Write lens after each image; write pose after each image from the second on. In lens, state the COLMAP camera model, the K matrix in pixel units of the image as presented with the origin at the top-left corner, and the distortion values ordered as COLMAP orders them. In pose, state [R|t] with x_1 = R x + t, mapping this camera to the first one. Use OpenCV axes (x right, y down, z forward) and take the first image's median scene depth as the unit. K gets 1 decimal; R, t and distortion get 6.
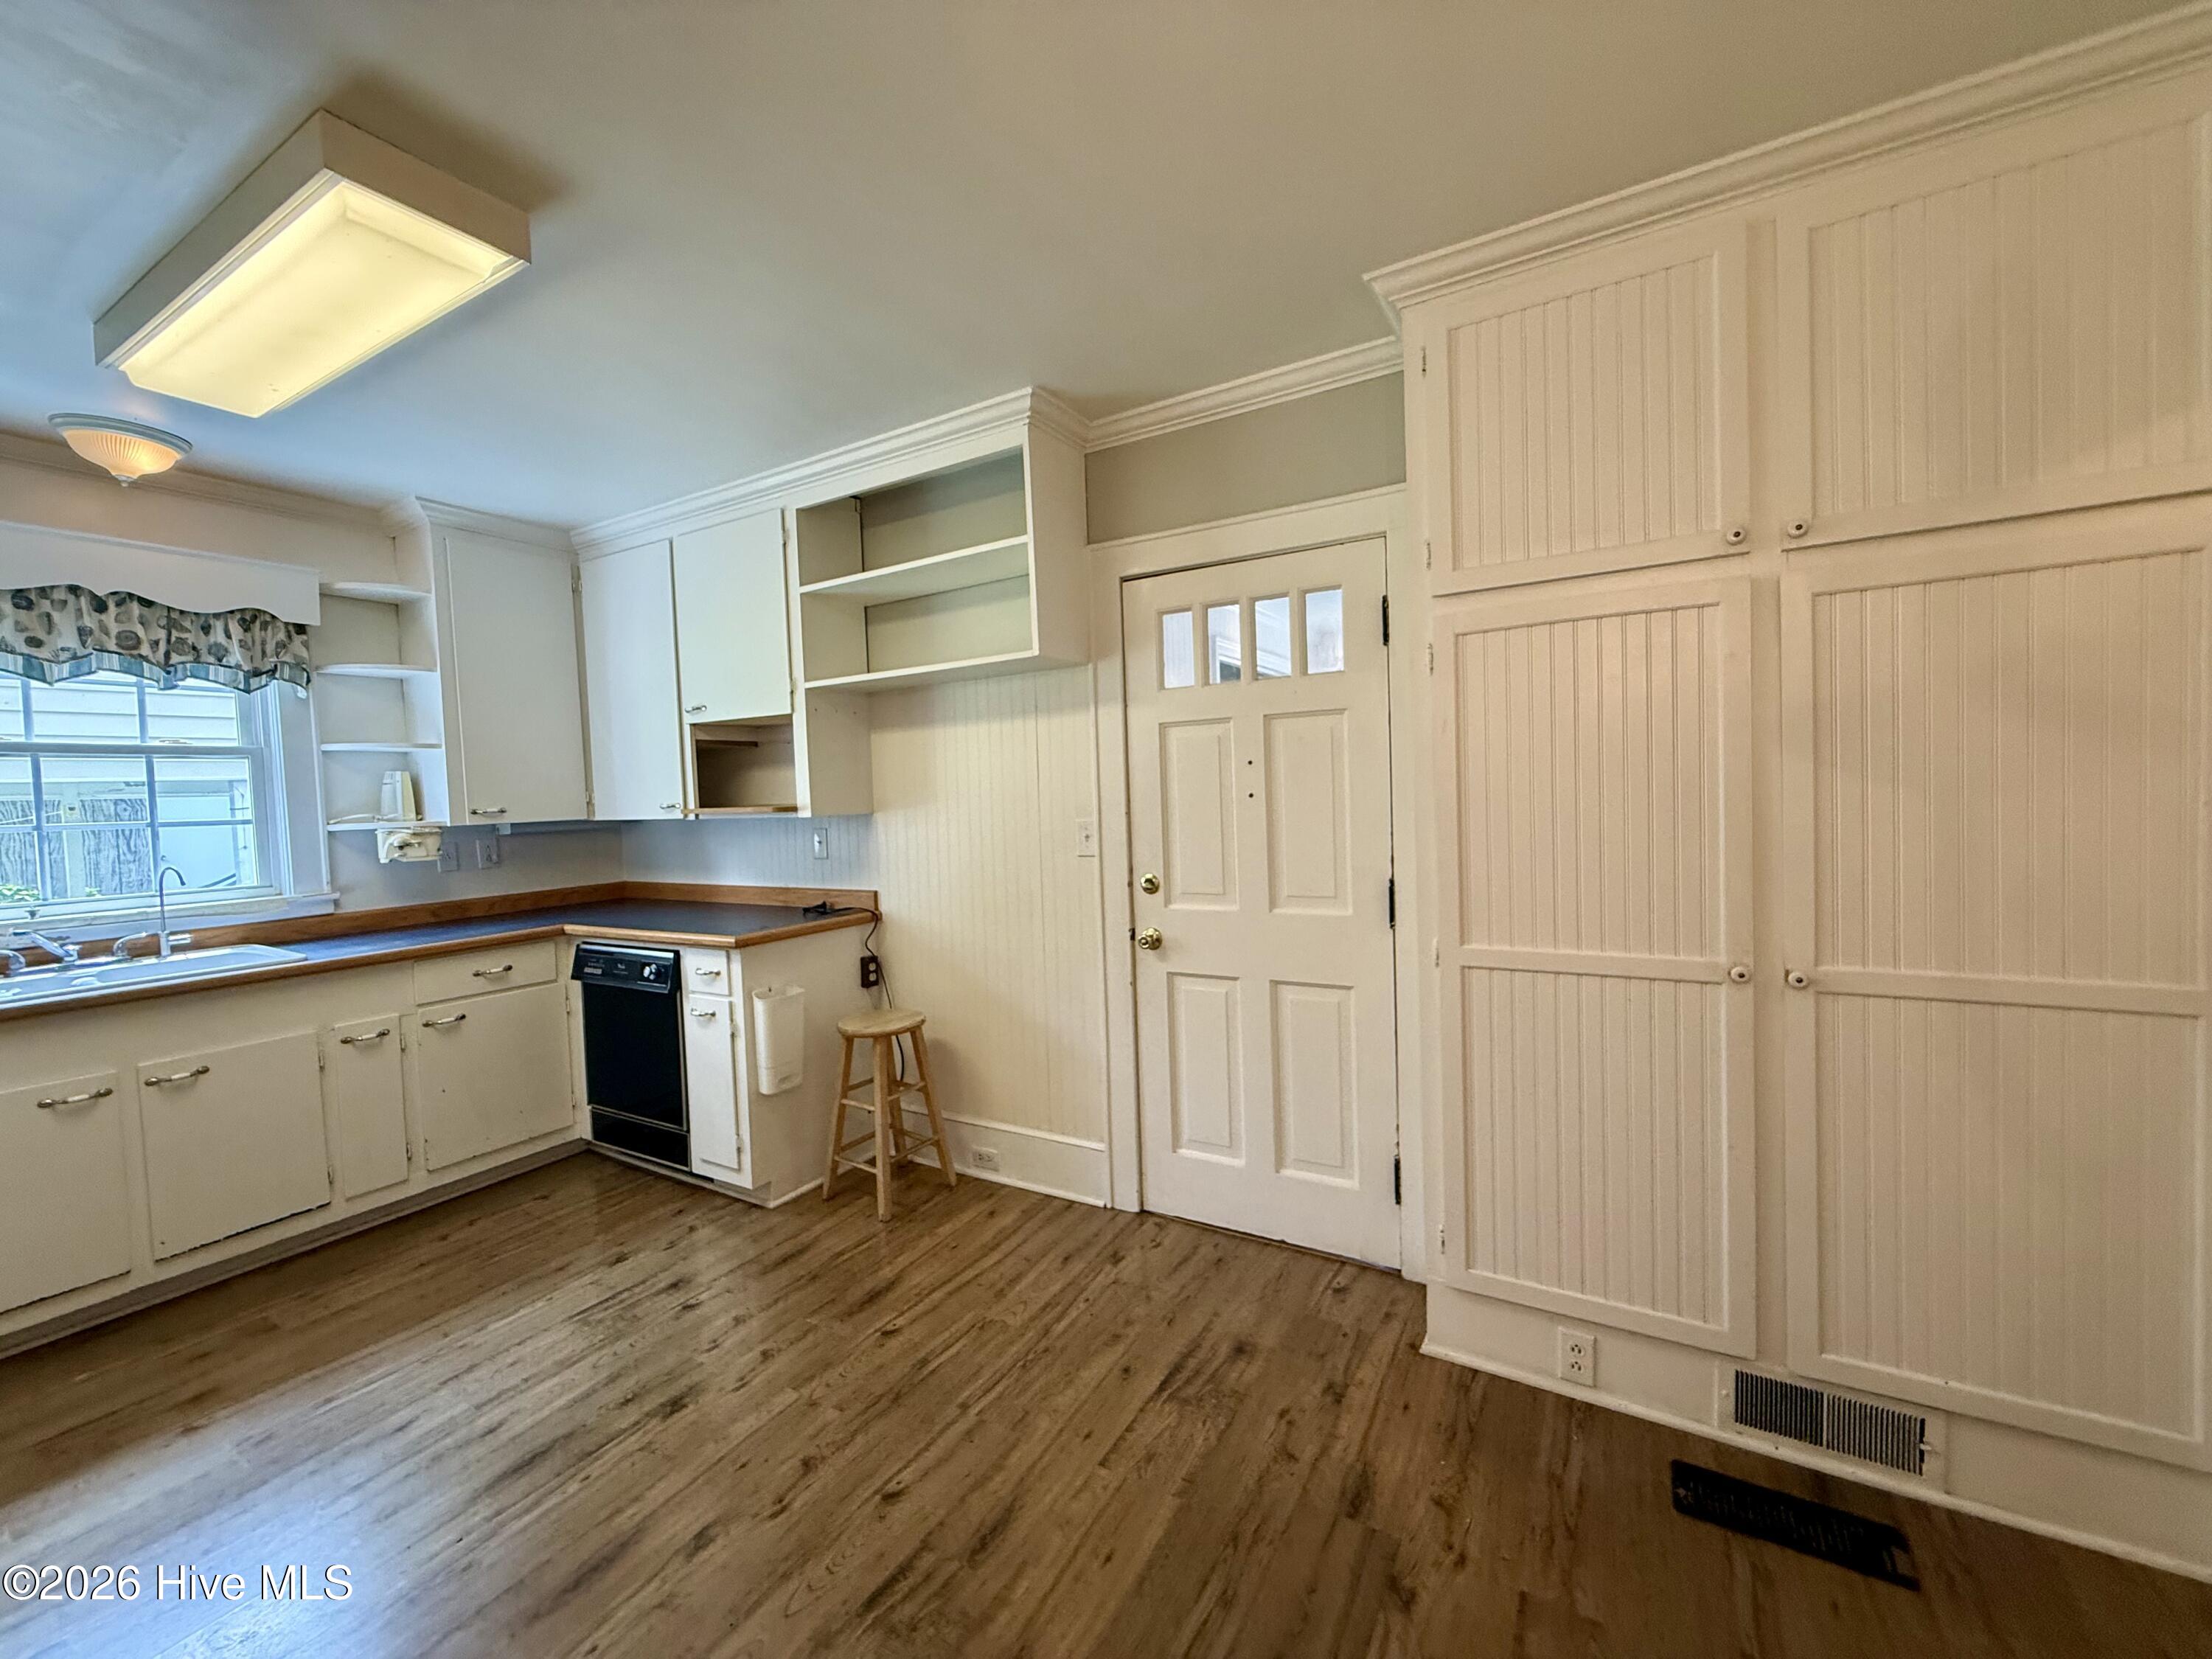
lens RADIAL K [[885.7, 0, 1101.2], [0, 885.7, 828.1], [0, 0, 1]] dist [-0.001192, 0.000627]
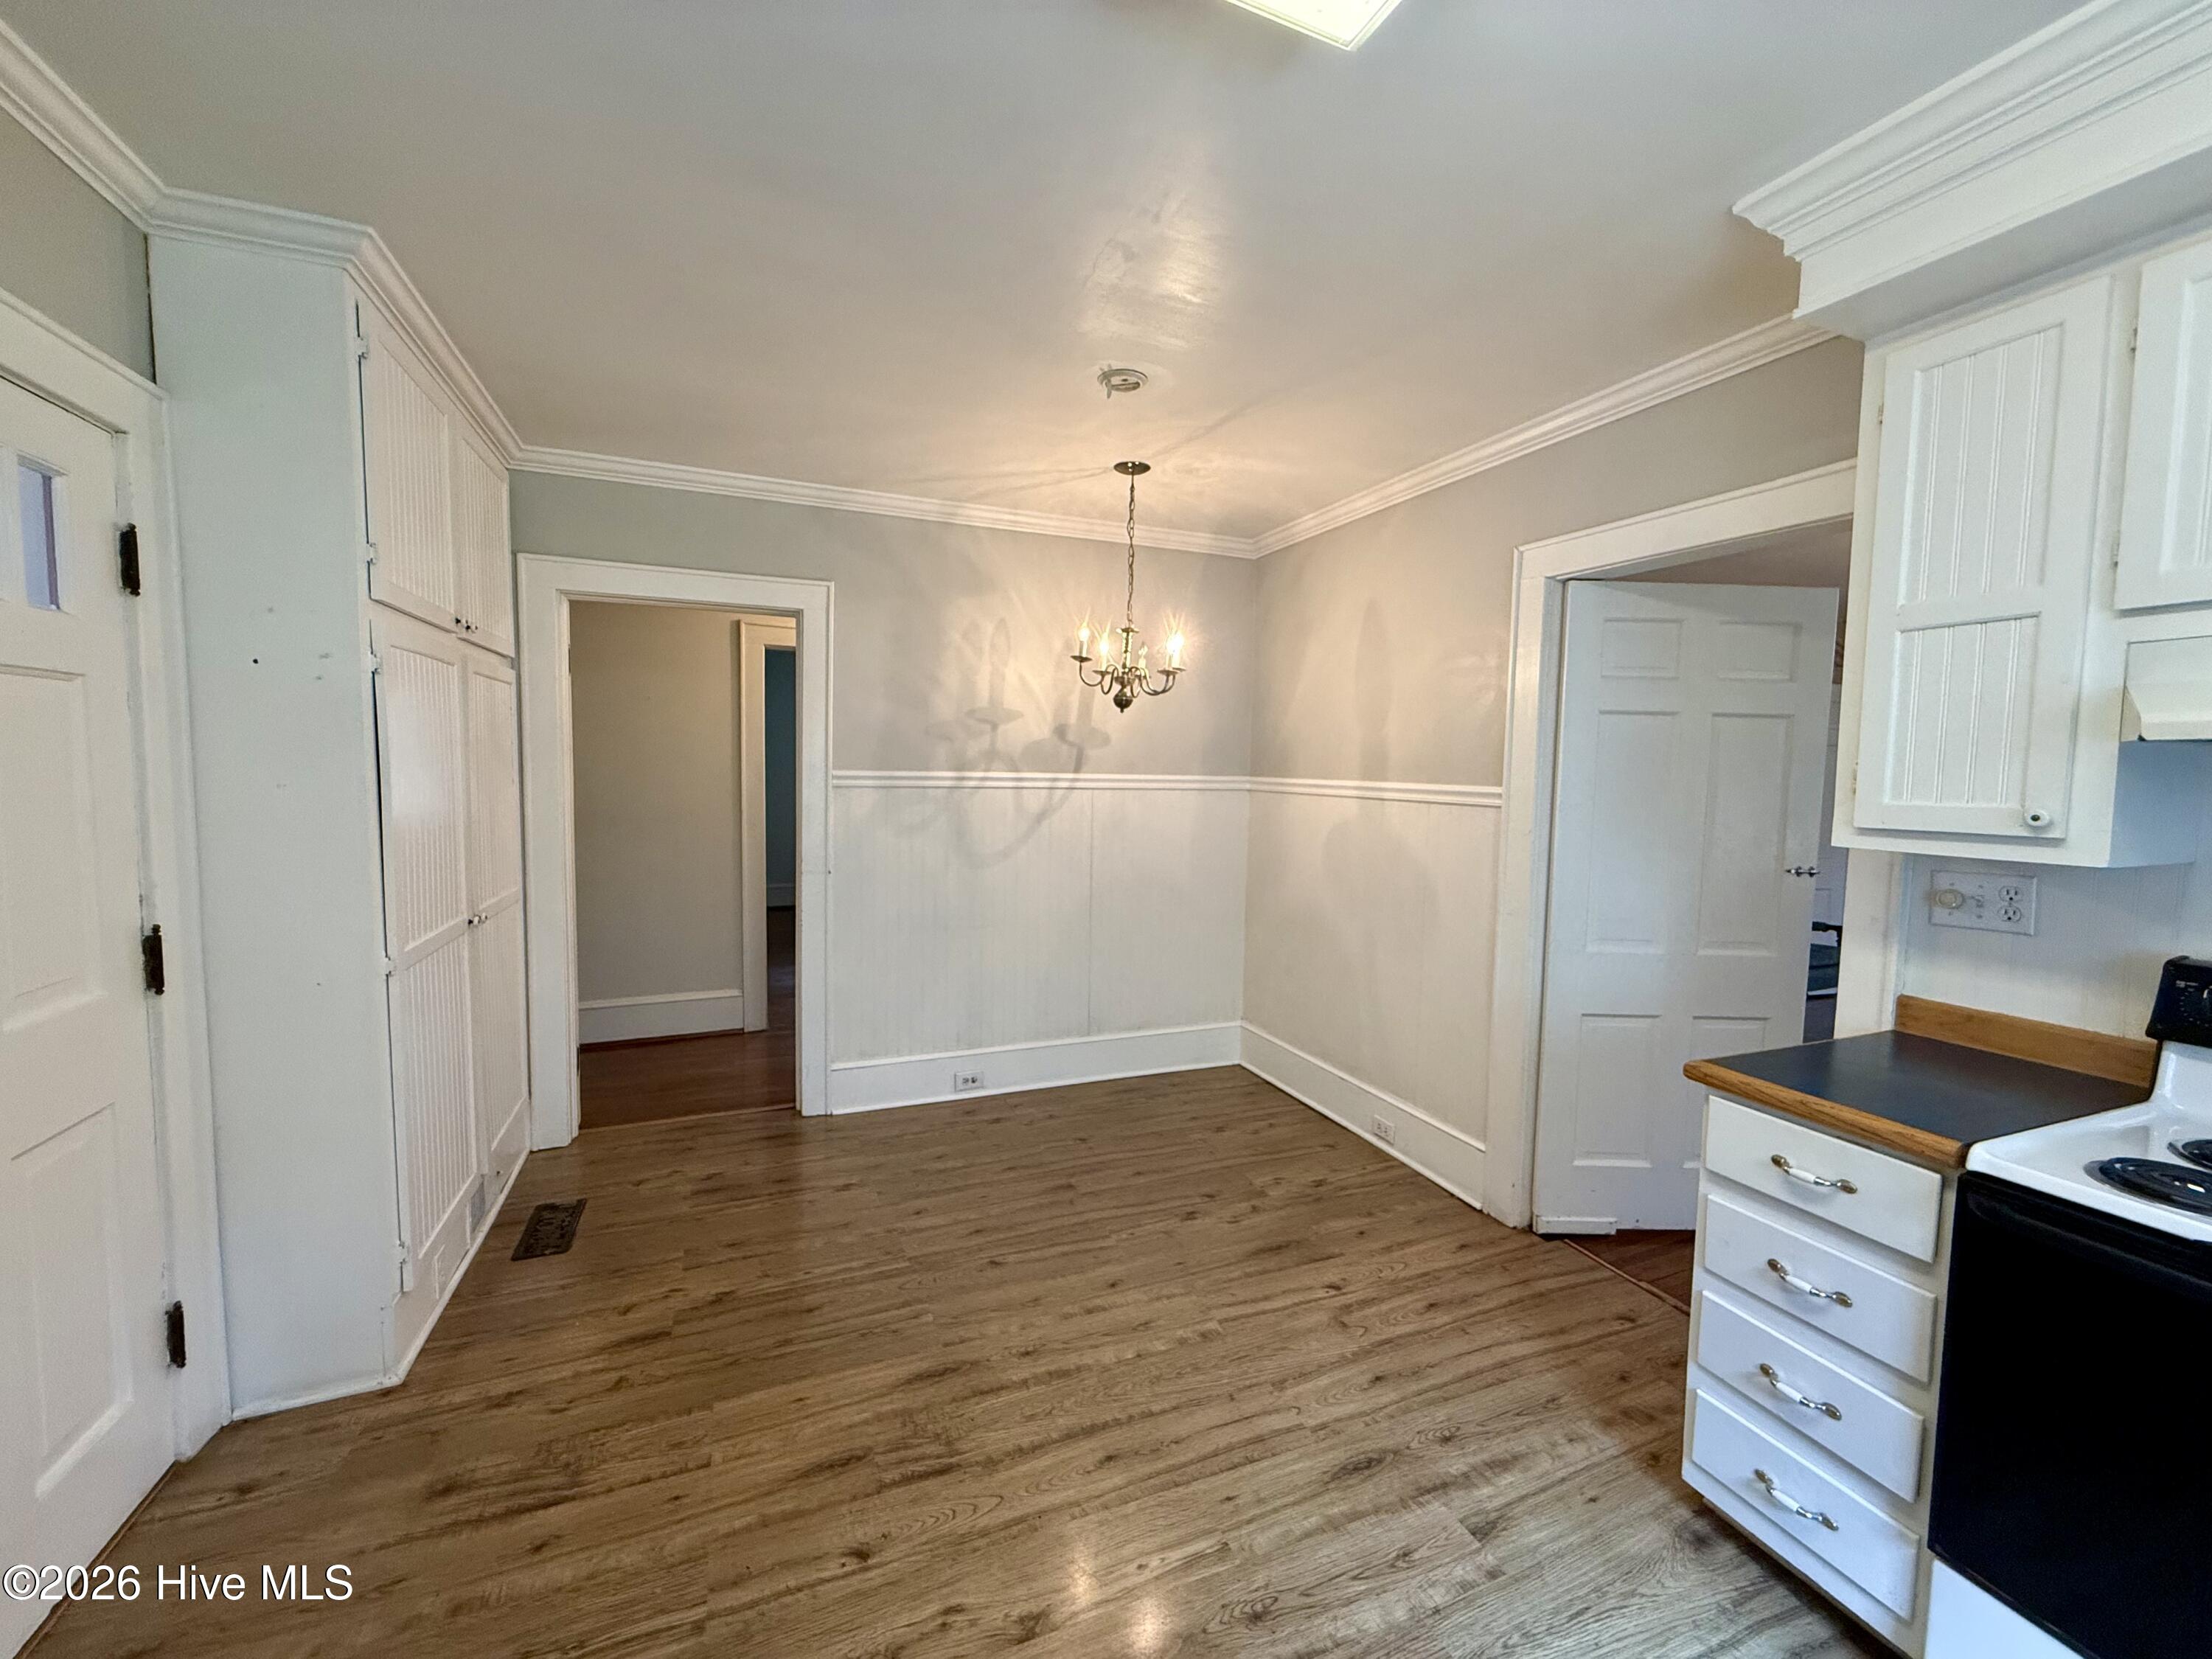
lens RADIAL K [[885.7, 0, 1108.9], [0, 885.7, 830.4], [0, 0, 1]] dist [-0.001192, 0.000627]
pose [[-0.805007, -0.022753, 0.592828, -0.639192], [0.033426, 0.995937, 0.083614, -0.047348], [-0.592322, 0.087125, -0.800977, 0.993145]]
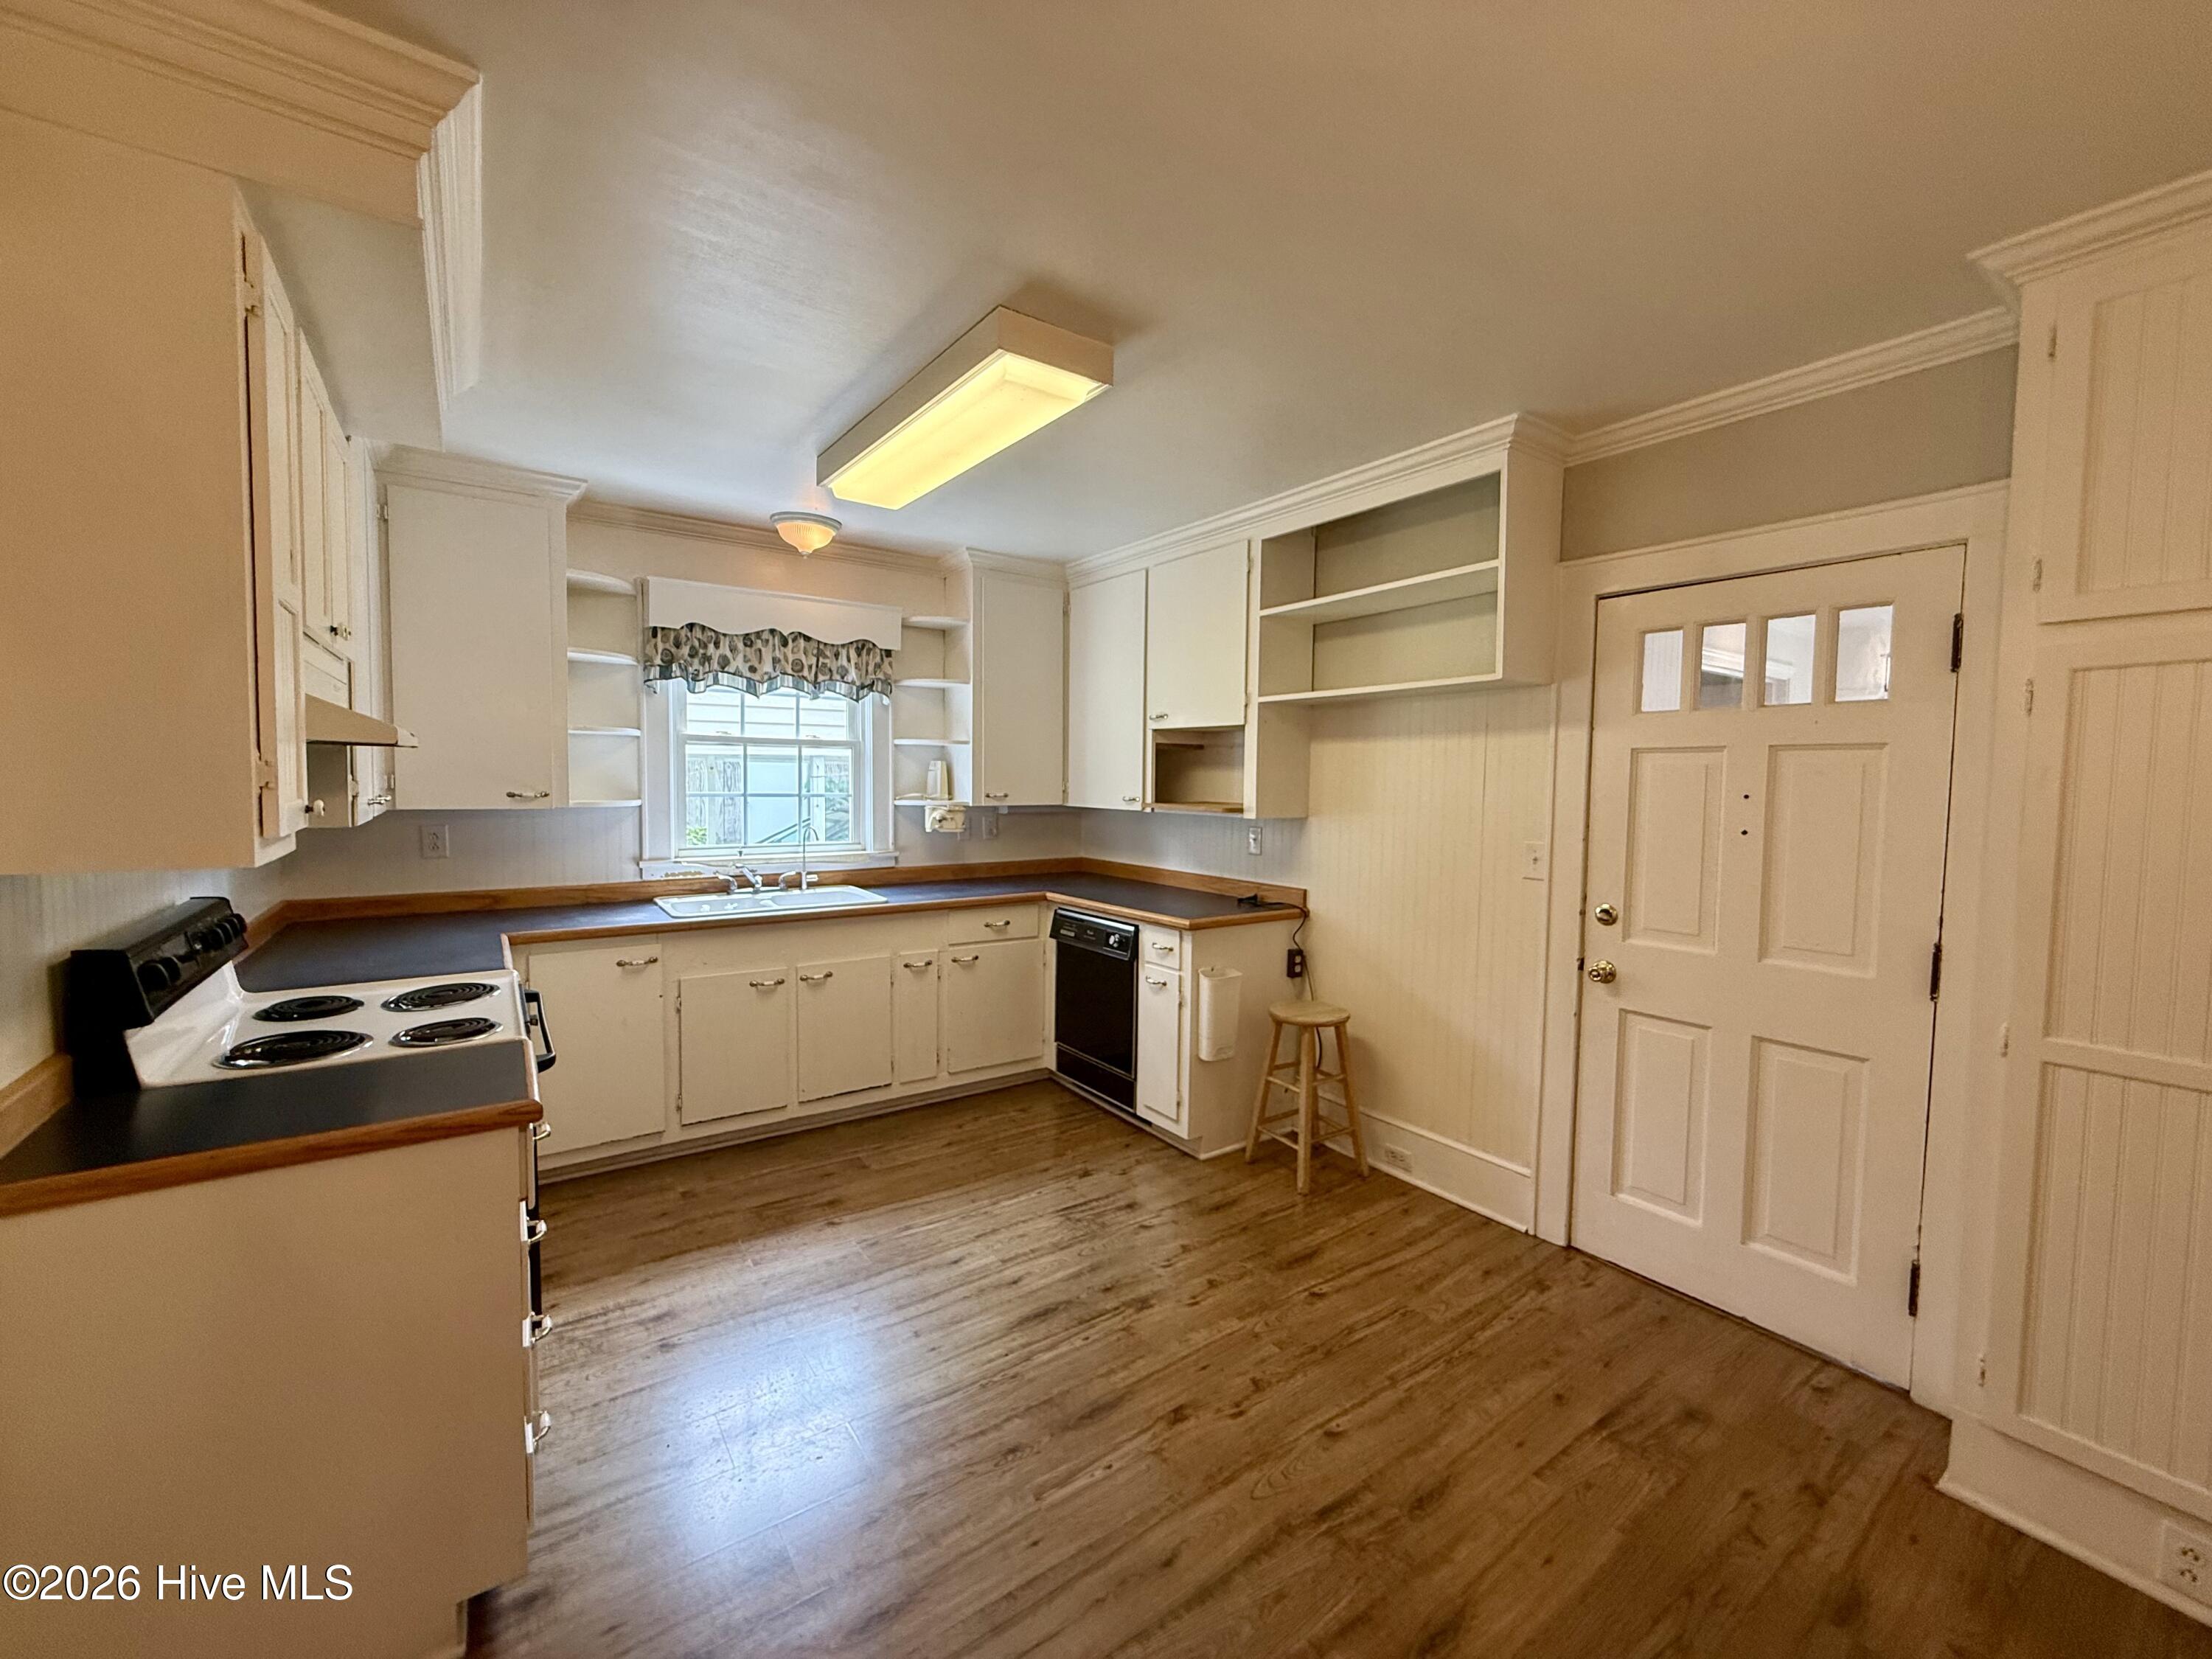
lens RADIAL K [[885.7, 0, 1098.5], [0, 885.7, 828.3], [0, 0, 1]] dist [-0.001192, 0.000627]
pose [[0.911462, 0.069302, -0.405504, -0.067123], [-0.061217, 0.997582, 0.032892, -0.029481], [0.406804, -0.005156, 0.913501, -0.106251]]
